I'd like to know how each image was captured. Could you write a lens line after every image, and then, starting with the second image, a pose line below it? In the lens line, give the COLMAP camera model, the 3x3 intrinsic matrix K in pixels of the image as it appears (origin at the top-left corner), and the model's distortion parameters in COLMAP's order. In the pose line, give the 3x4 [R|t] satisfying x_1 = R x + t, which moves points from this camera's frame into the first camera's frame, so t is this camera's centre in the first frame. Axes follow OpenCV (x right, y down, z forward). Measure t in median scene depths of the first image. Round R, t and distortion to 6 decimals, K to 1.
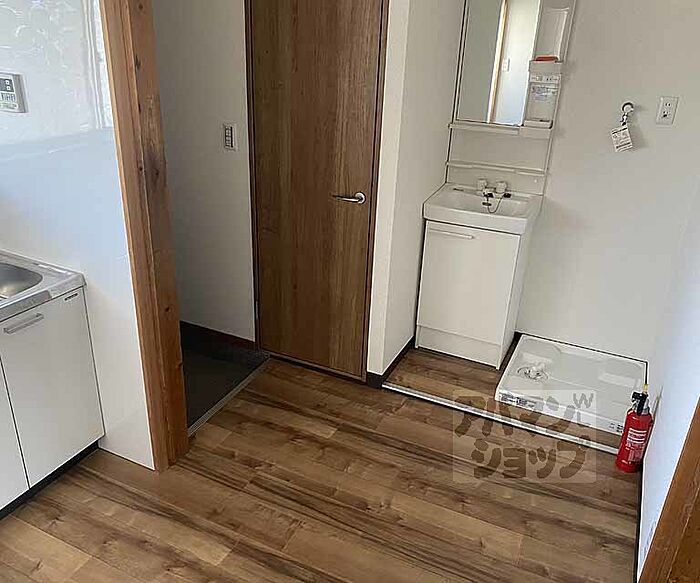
lens RADIAL K [[603.5, 0, 326.4], [0, 603.5, 291.6], [0, 0, 1]] dist [0.005600, -0.011285]
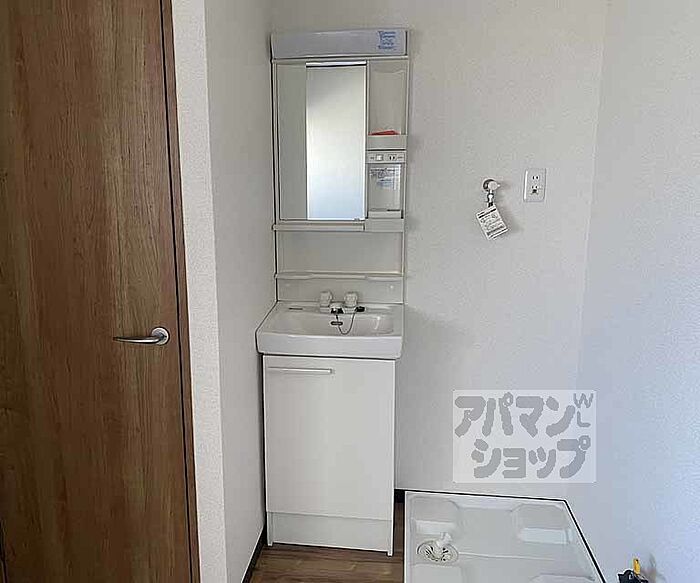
lens RADIAL K [[593.6, 0, 326.7], [0, 593.6, 283.0], [0, 0, 1]] dist [0.028645, -0.006181]
pose [[0.938769, -0.092247, 0.331967, 0.016353], [0.165959, 0.965422, -0.201042, -0.049785], [-0.301943, 0.243825, 0.921618, 0.328663]]
